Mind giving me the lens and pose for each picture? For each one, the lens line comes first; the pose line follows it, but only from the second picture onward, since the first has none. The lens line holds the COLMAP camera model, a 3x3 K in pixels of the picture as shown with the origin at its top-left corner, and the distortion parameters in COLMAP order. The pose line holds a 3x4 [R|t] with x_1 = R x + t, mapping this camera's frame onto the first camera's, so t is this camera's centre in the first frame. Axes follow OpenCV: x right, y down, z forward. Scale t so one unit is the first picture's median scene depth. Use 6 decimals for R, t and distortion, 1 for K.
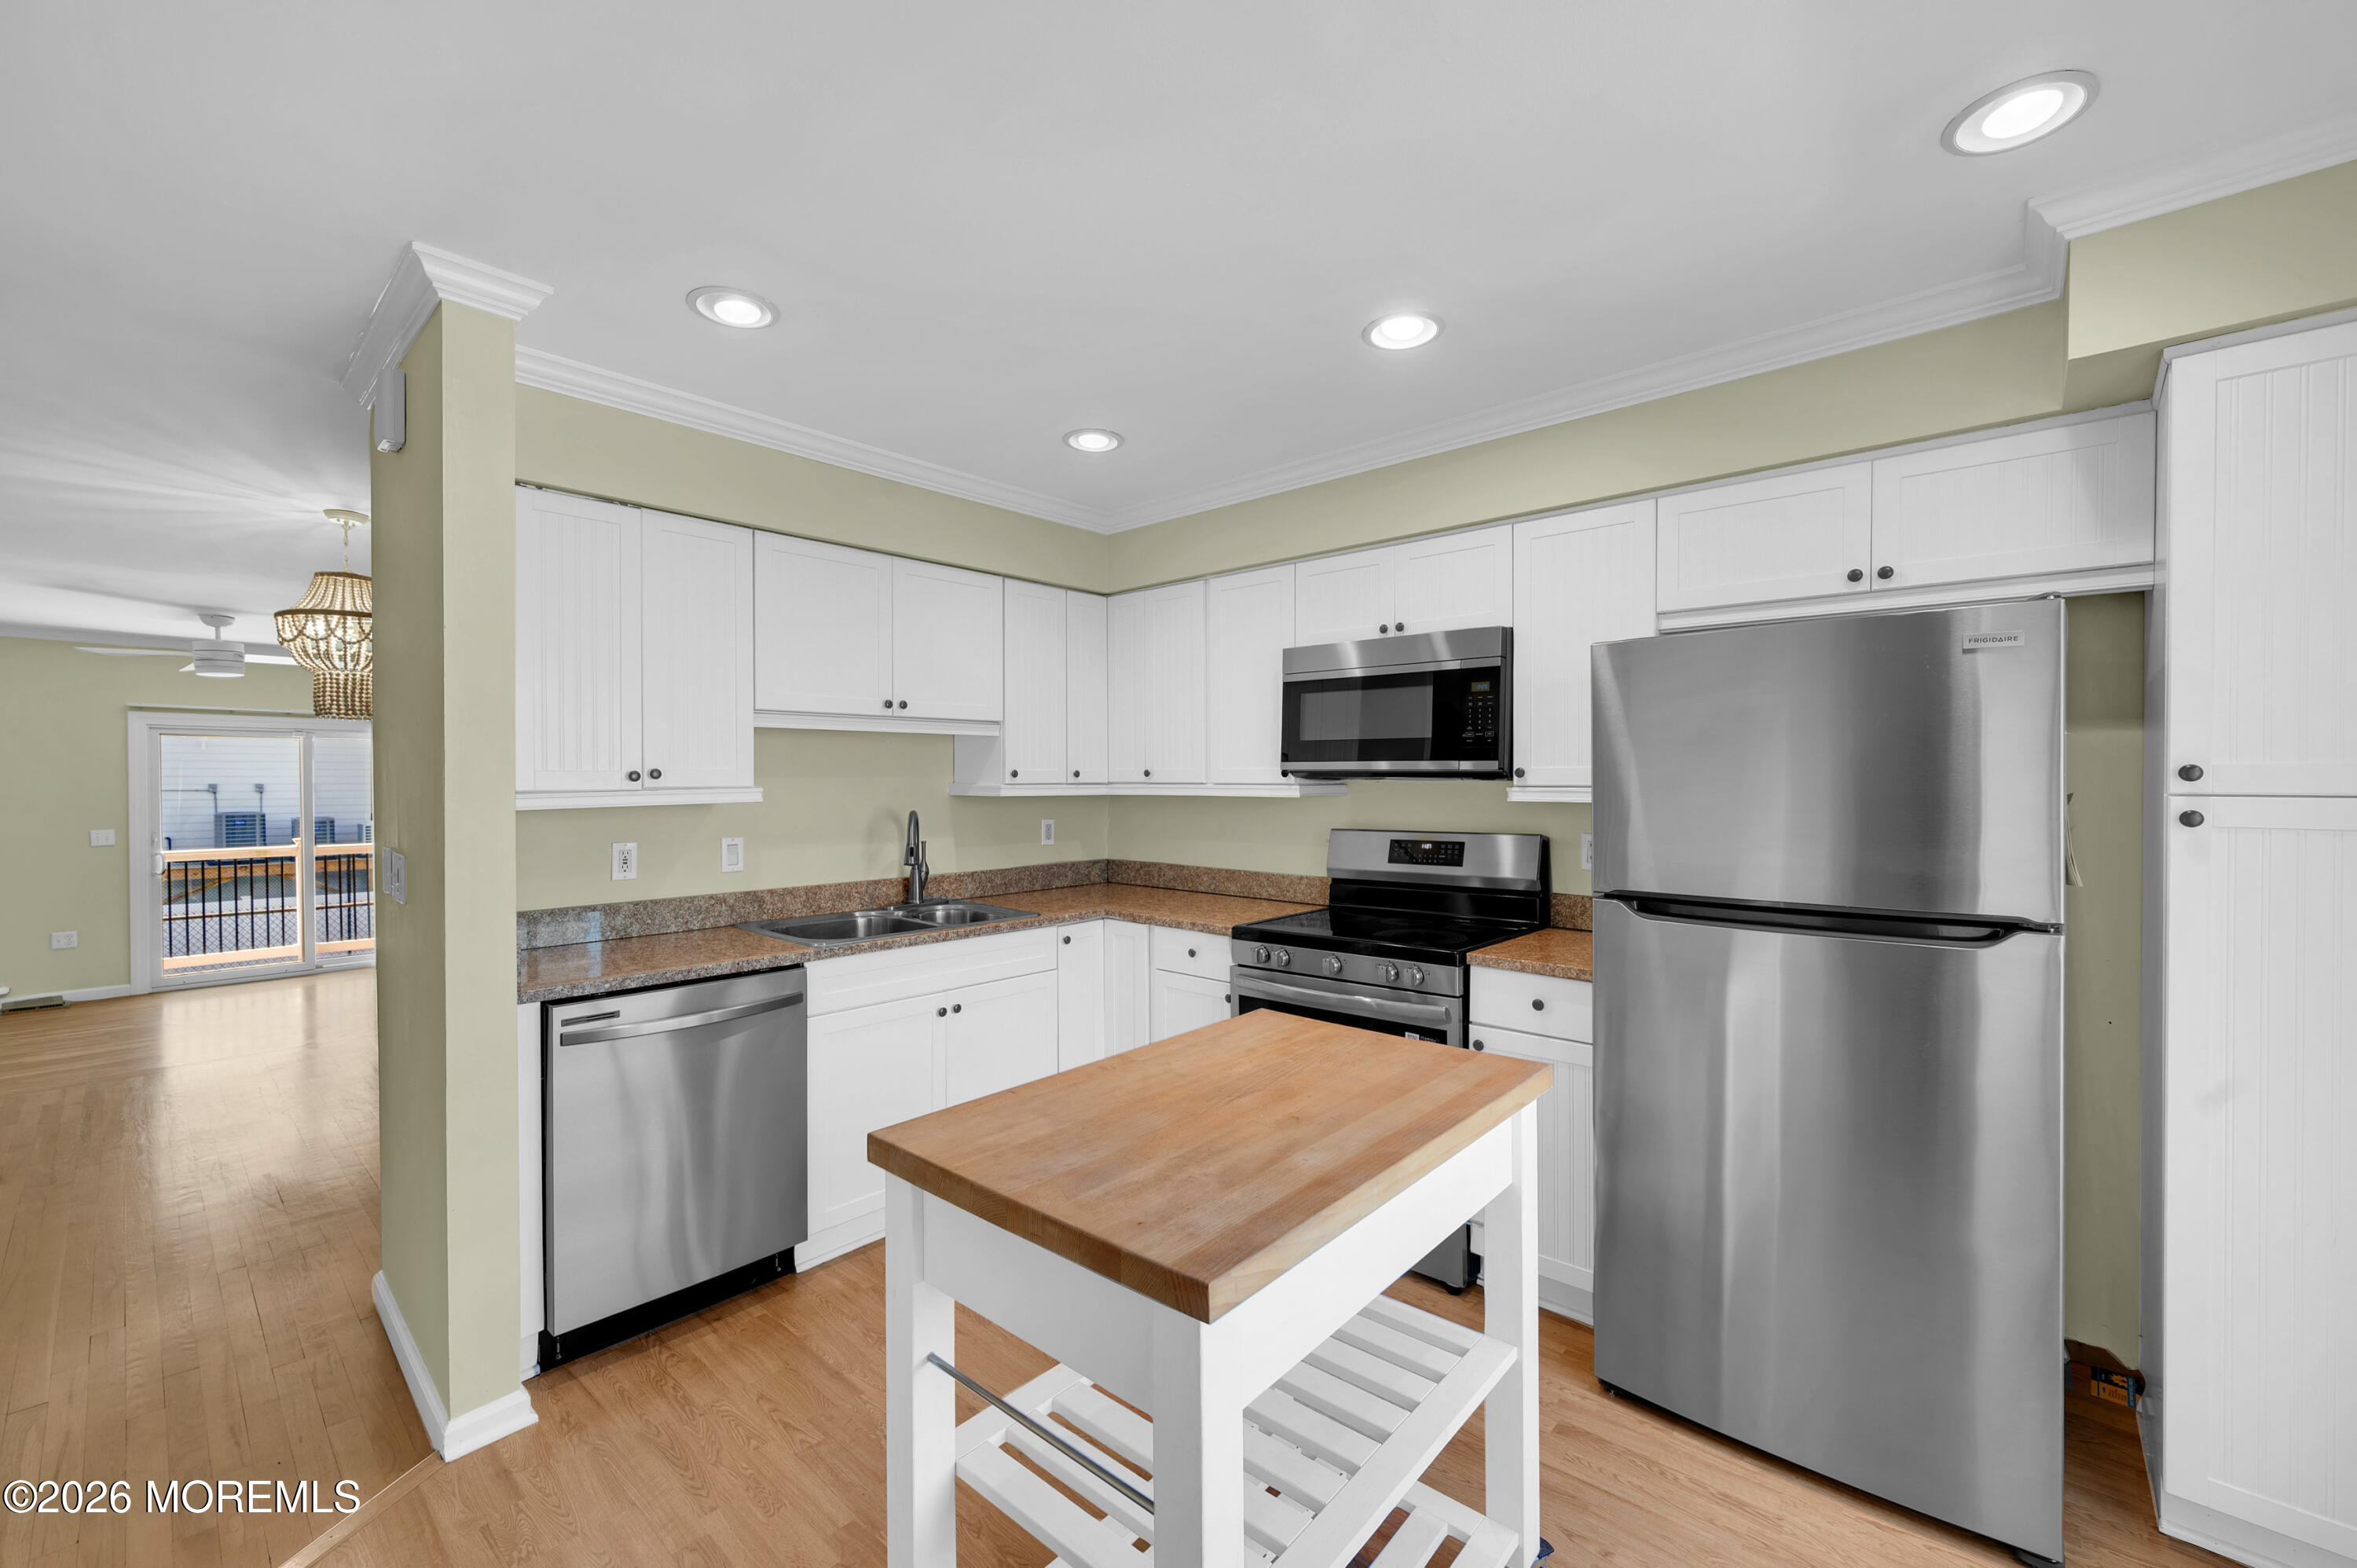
lens RADIAL K [[970.2, 0, 1171.4], [0, 970.2, 784.6], [0, 0, 1]] dist [-0.002111, -0.000296]
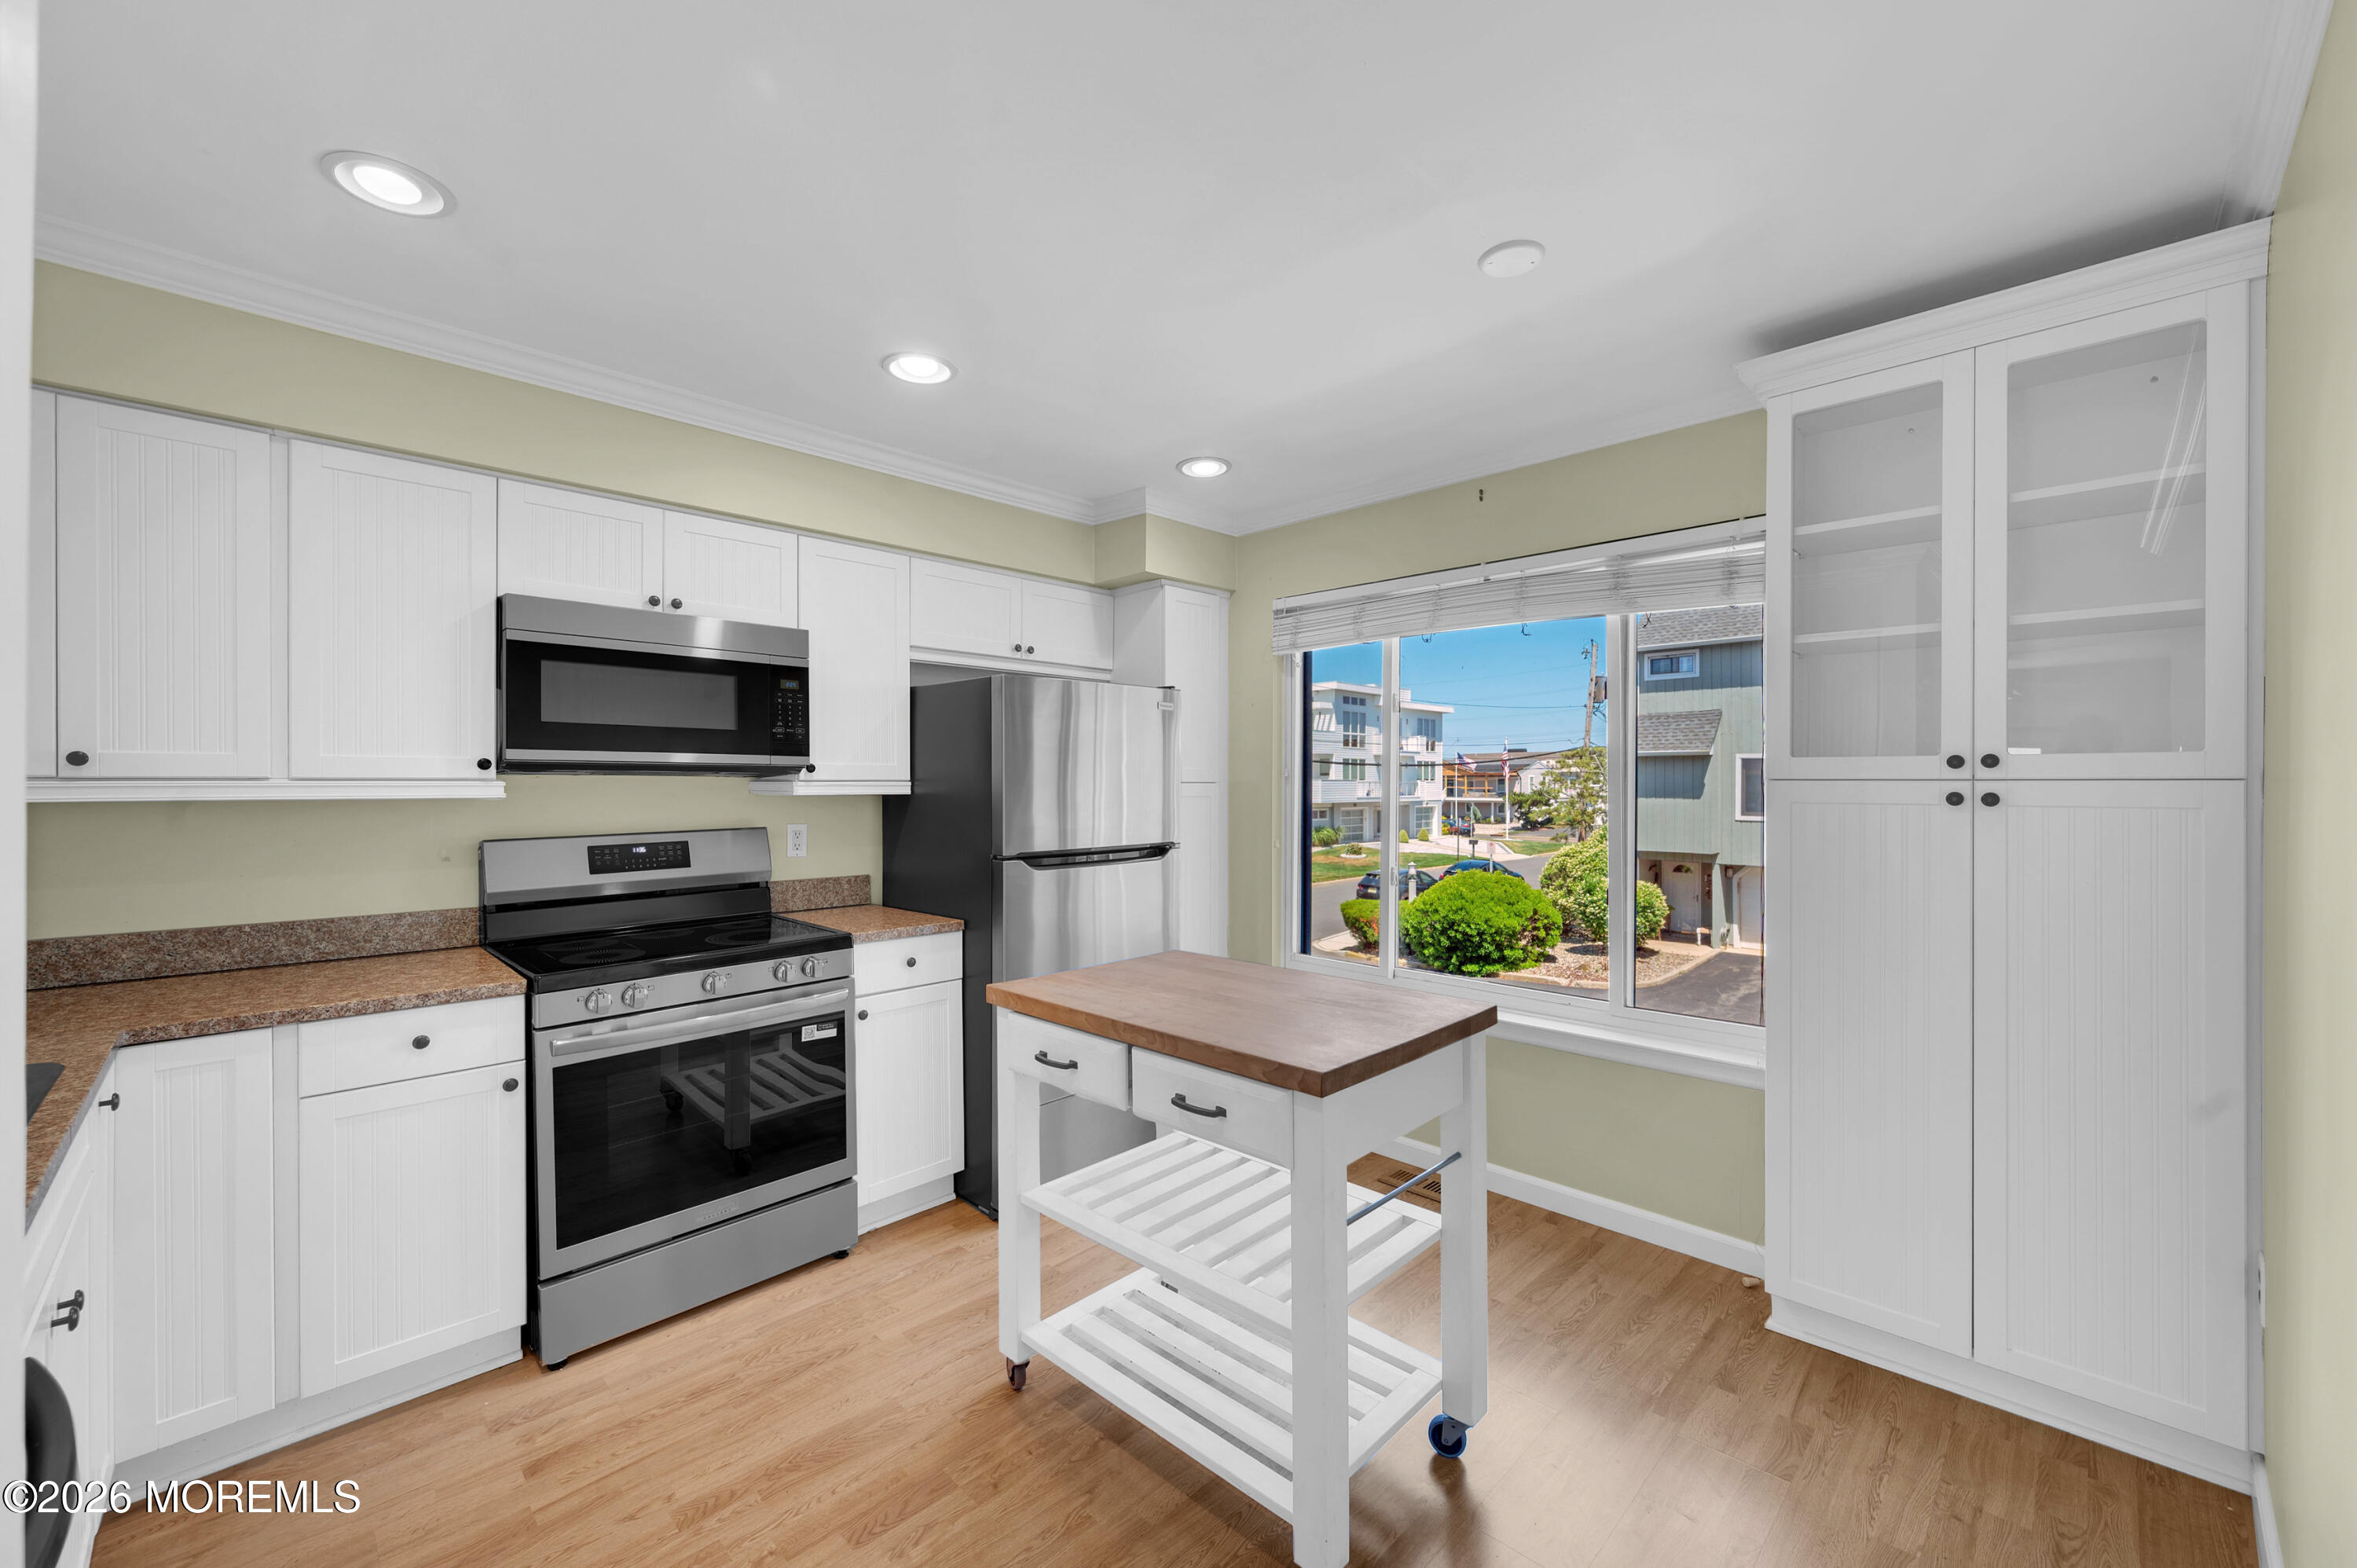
lens RADIAL K [[970.2, 0, 1171.4], [0, 970.2, 784.6], [0, 0, 1]] dist [-0.002111, -0.000296]
pose [[0.019385, -0.002883, 0.999808, -0.682608], [0.007034, 0.999971, 0.002747, 0.005464], [-0.999787, 0.006980, 0.019405, 0.550905]]
